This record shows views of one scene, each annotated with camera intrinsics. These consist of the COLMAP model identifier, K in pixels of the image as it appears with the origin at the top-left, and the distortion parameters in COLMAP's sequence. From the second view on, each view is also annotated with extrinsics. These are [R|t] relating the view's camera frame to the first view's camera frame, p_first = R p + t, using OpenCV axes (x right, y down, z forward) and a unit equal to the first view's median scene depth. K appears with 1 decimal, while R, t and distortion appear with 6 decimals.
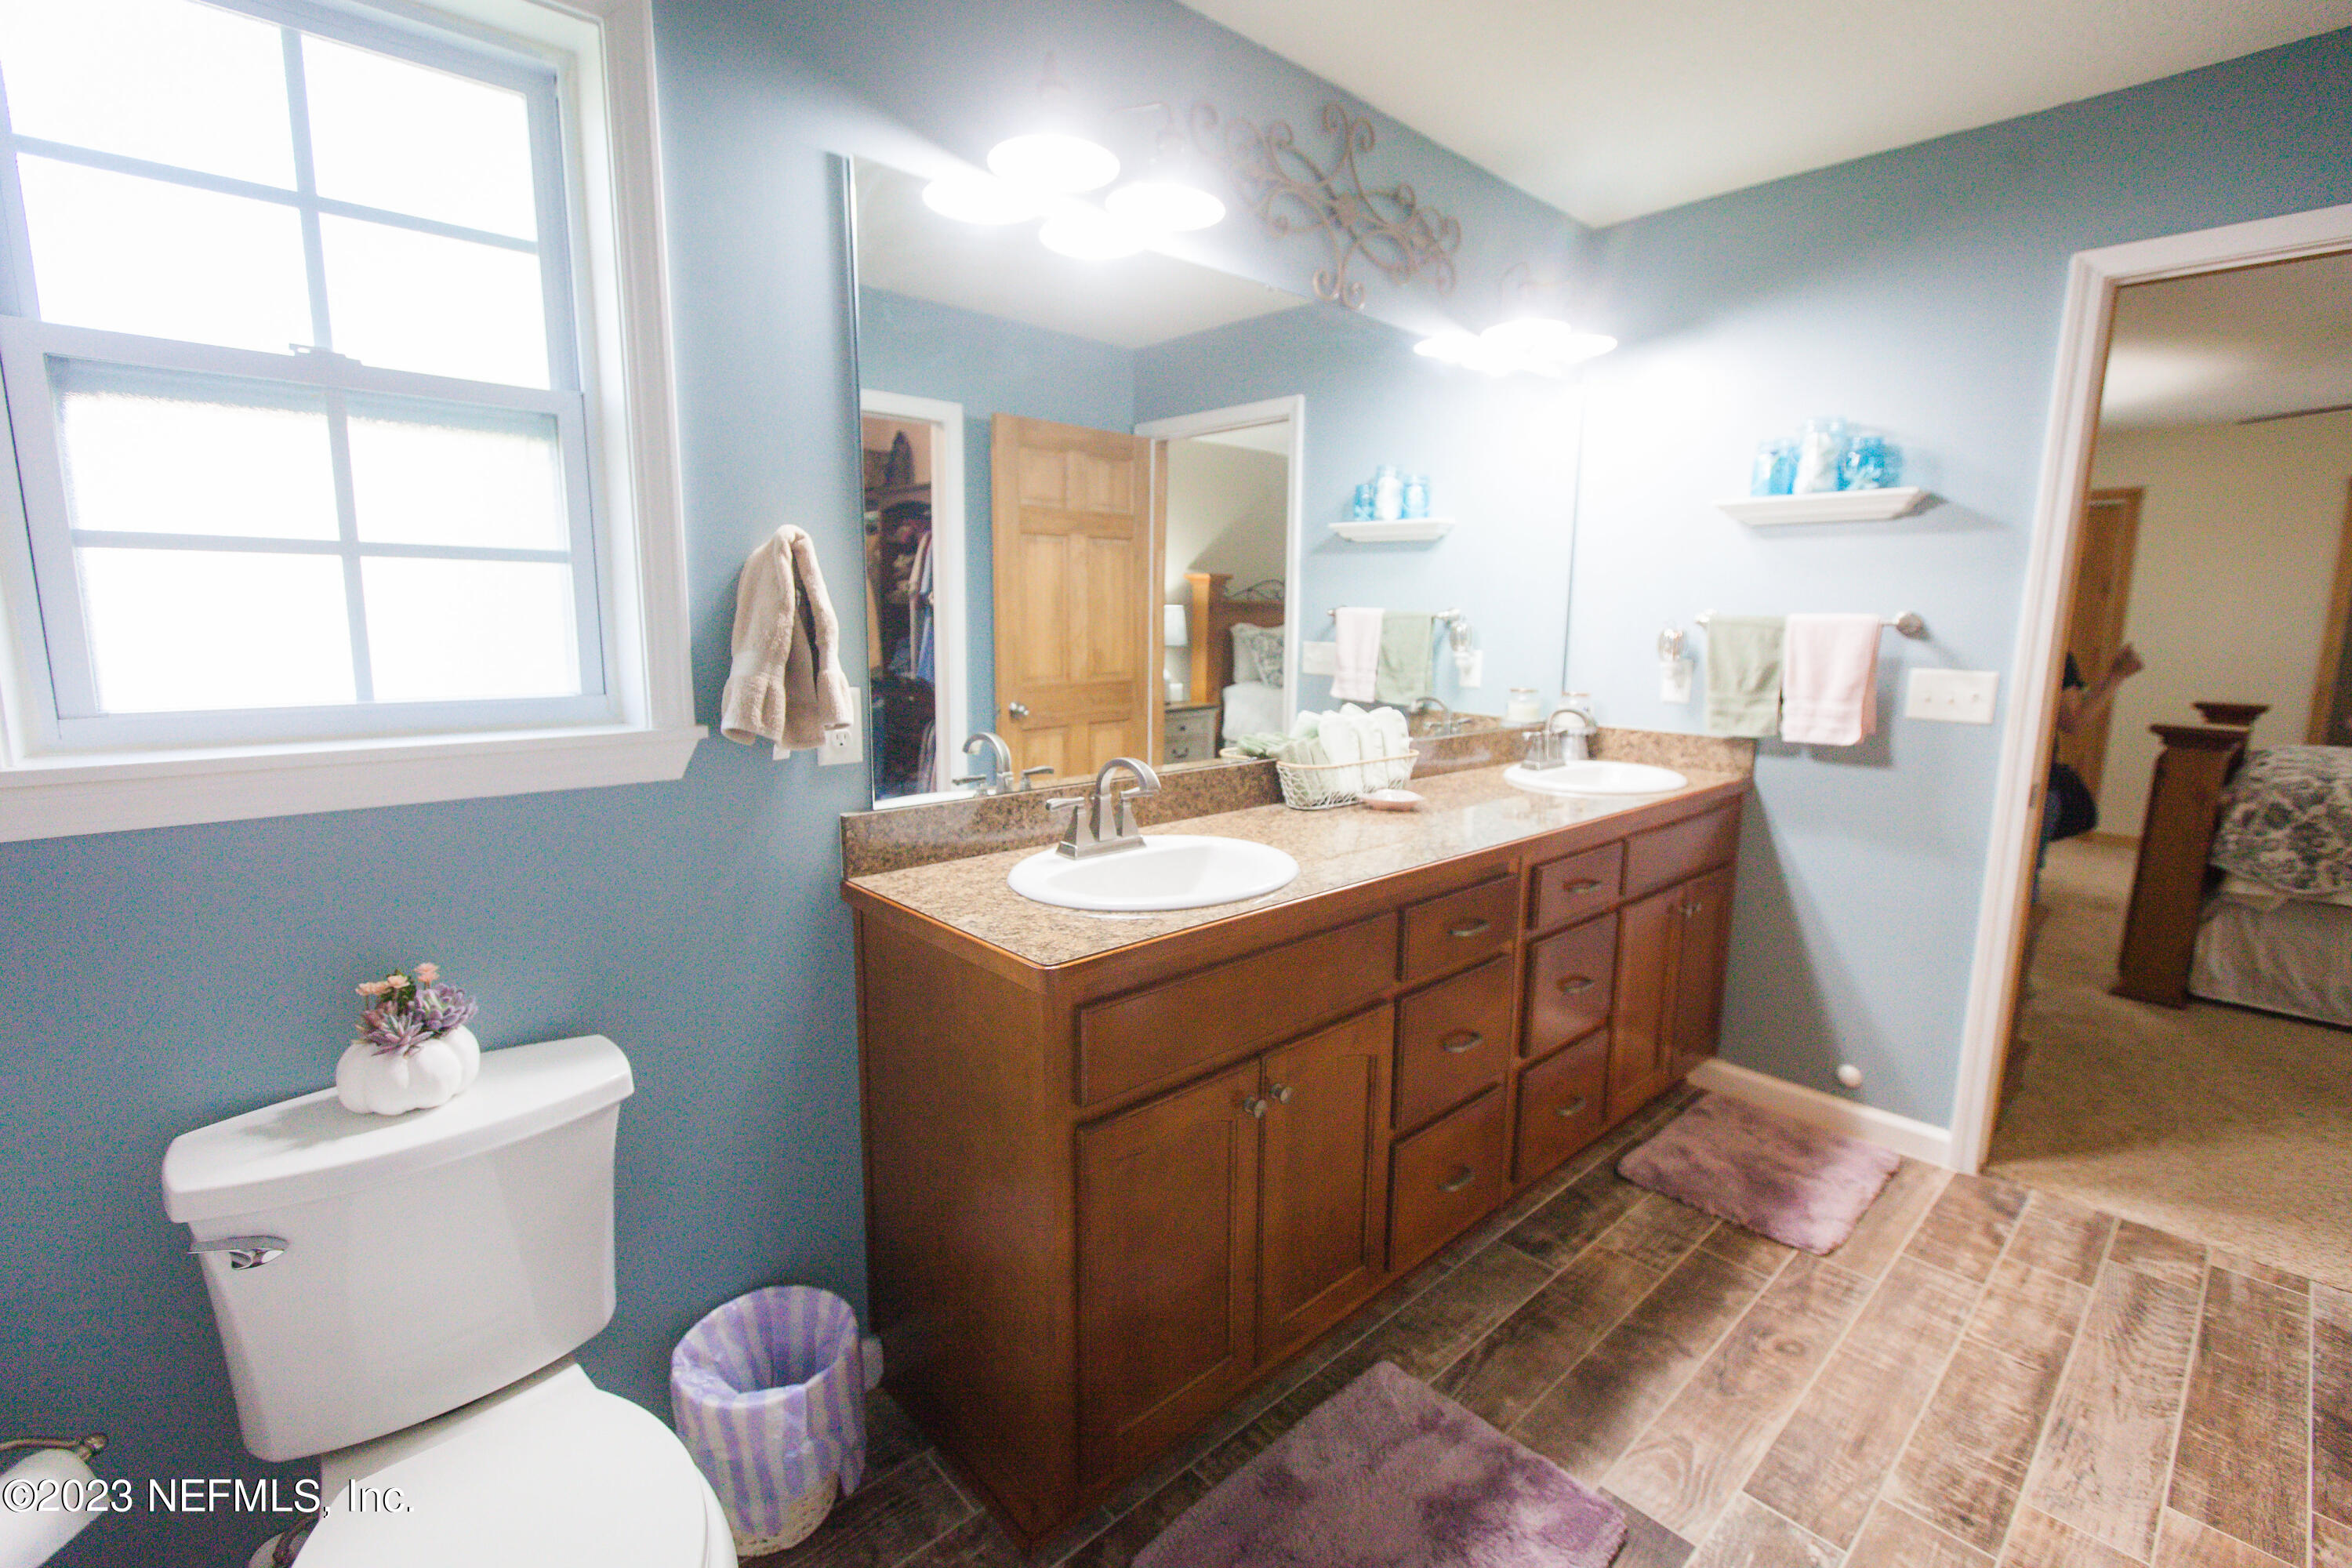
lens RADIAL K [[1057.7, 0, 1168.7], [0, 1057.7, 774.0], [0, 0, 1]] dist [0.019659, -0.000454]
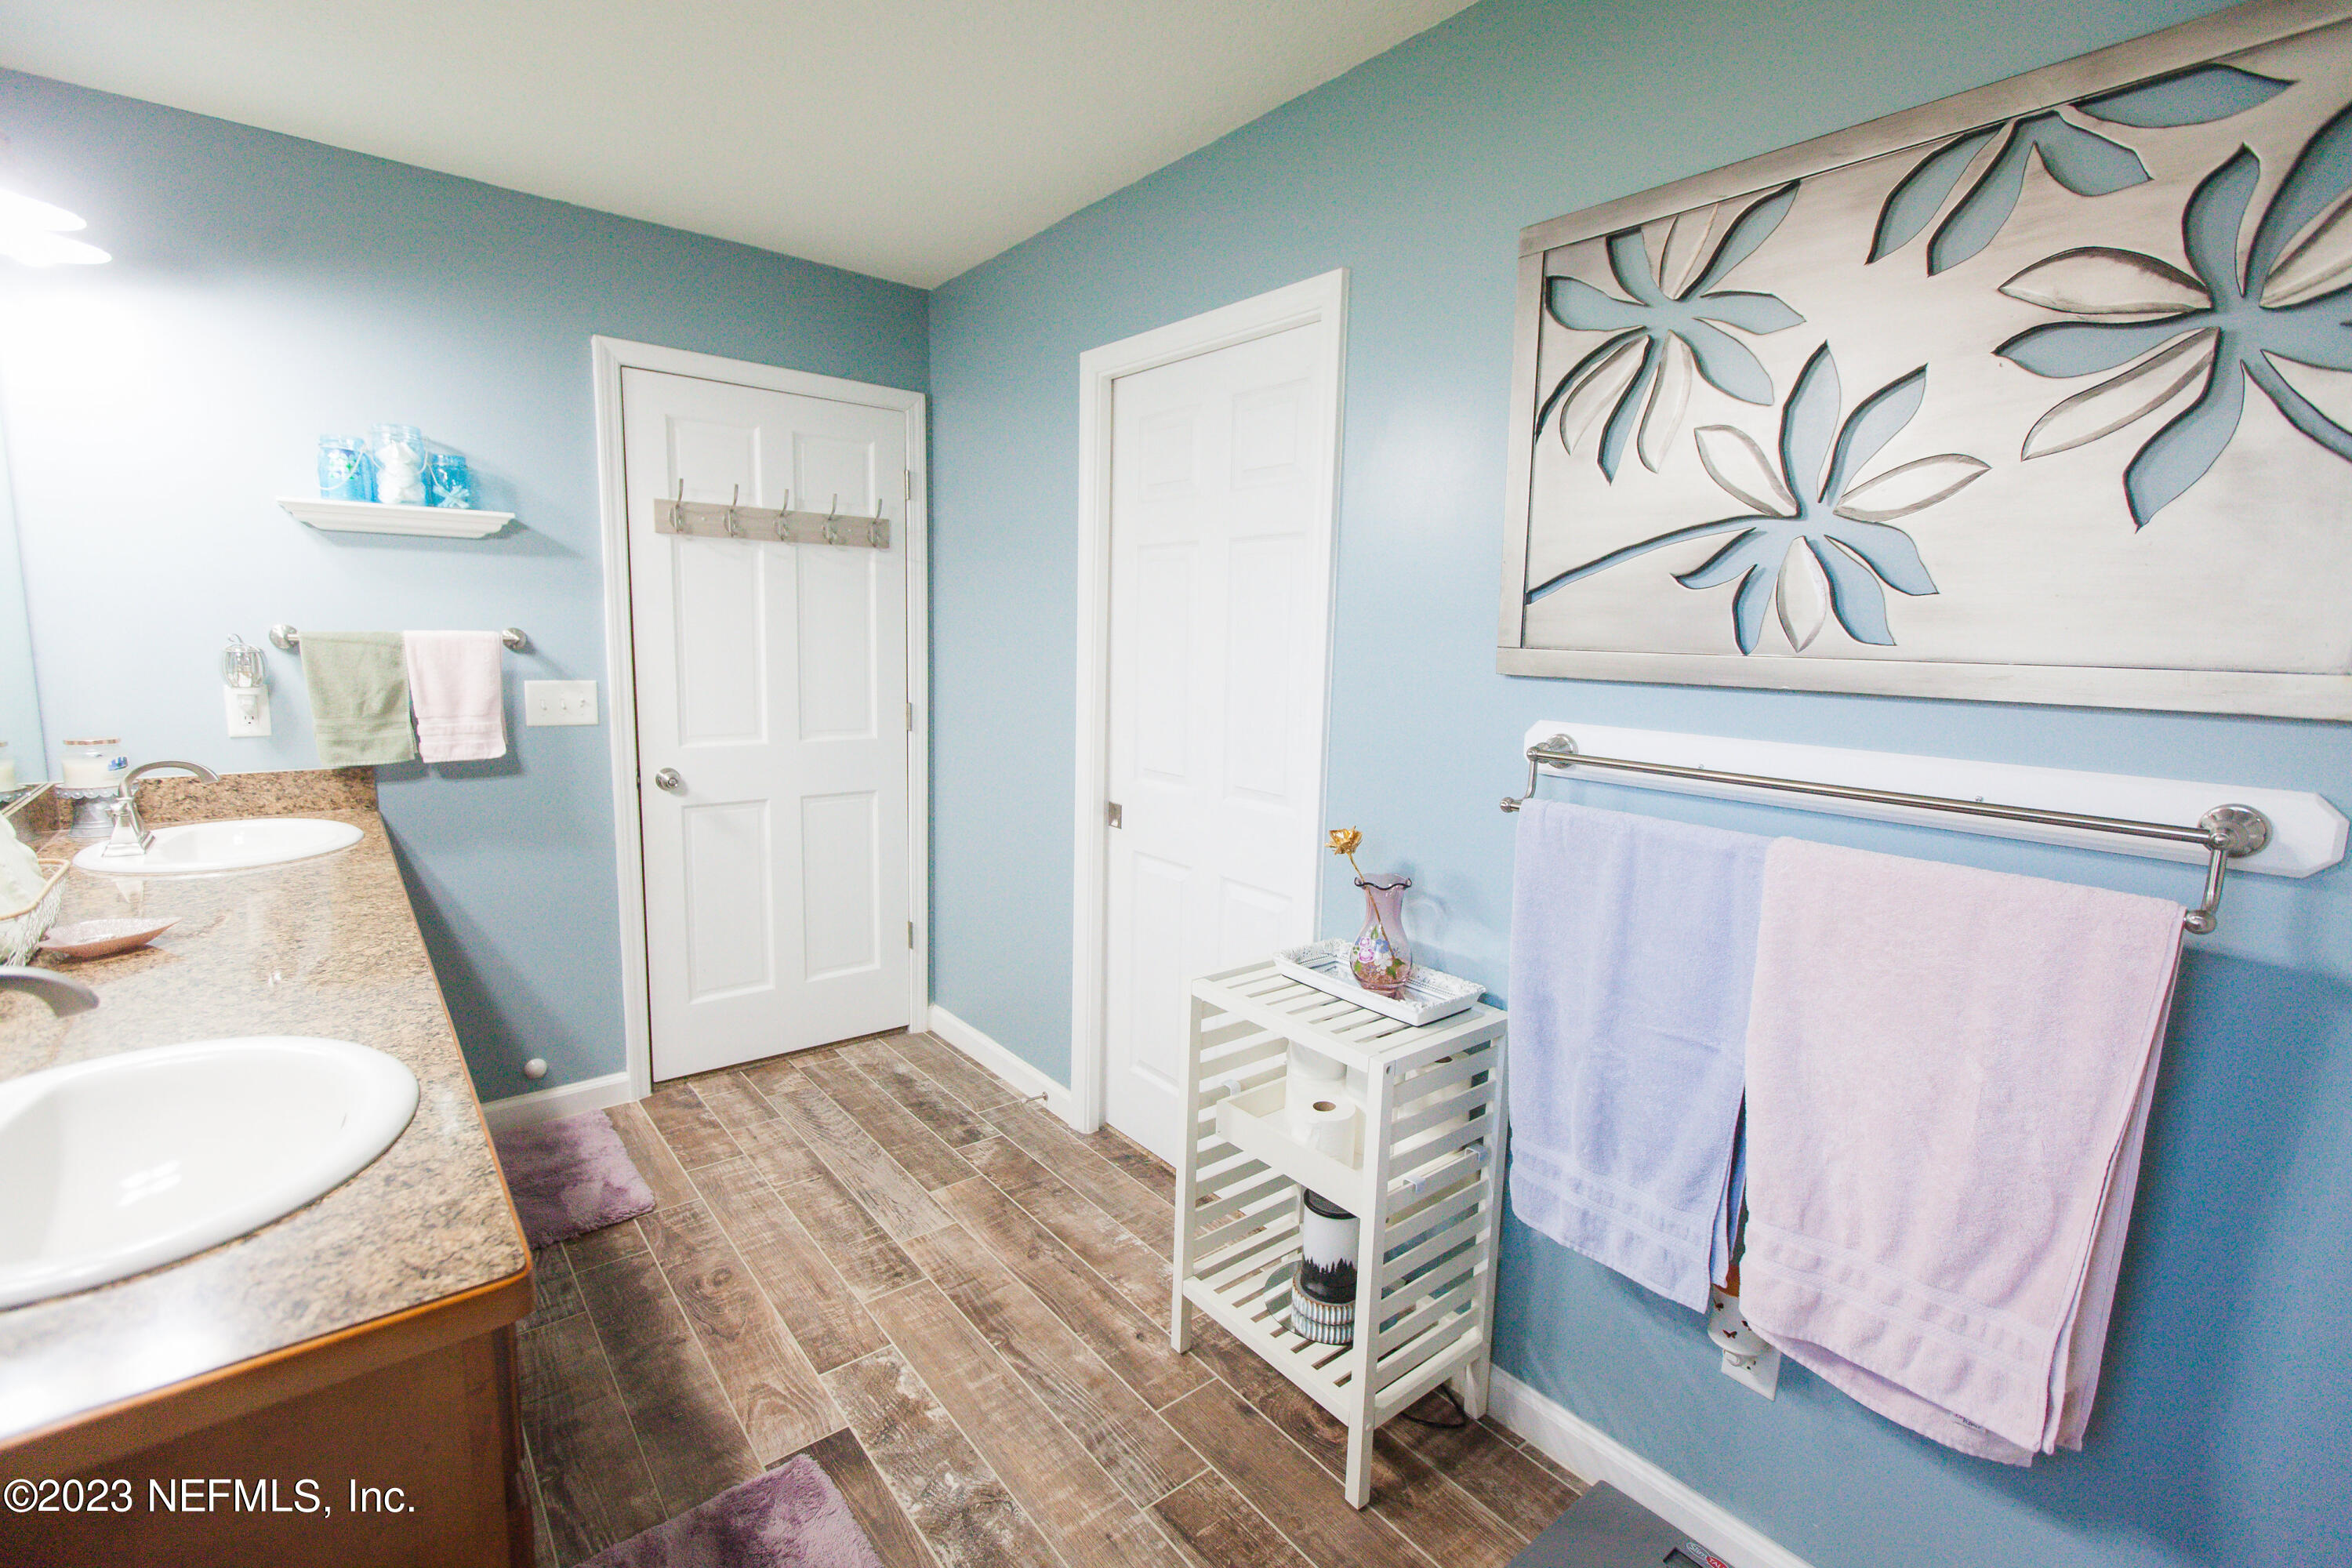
lens RADIAL K [[1057.7, 0, 1168.7], [0, 1057.7, 774.0], [0, 0, 1]] dist [0.019659, -0.000454]
pose [[0.075645, -0.150055, 0.985779, -0.392384], [0.132263, 0.981387, 0.139237, -0.083442], [-0.988324, 0.119849, 0.094084, 0.316933]]
